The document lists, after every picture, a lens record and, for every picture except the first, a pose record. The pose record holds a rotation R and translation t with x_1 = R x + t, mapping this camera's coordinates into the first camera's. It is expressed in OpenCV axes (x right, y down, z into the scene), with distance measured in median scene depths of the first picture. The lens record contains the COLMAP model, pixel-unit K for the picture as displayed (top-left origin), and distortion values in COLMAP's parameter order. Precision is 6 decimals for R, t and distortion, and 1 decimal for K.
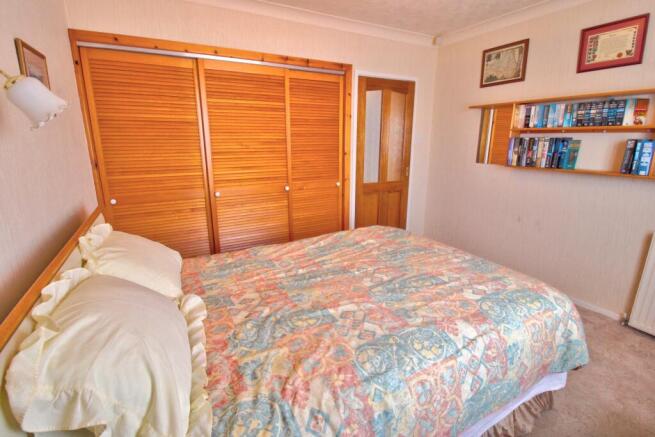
lens RADIAL K [[306.8, 0, 329.0], [0, 306.8, 215.5], [0, 0, 1]] dist [0.011977, -0.012207]
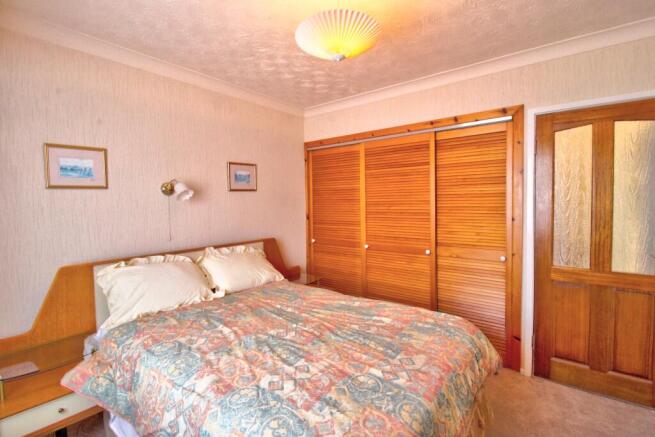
lens RADIAL K [[306.8, 0, 320.4], [0, 306.8, 213.4], [0, 0, 1]] dist [0.011977, -0.012207]
pose [[0.381312, 0.033334, -0.923845, 1.101021], [-0.212752, 0.975689, -0.052607, -0.156114], [0.899632, 0.216609, 0.379134, 0.599050]]
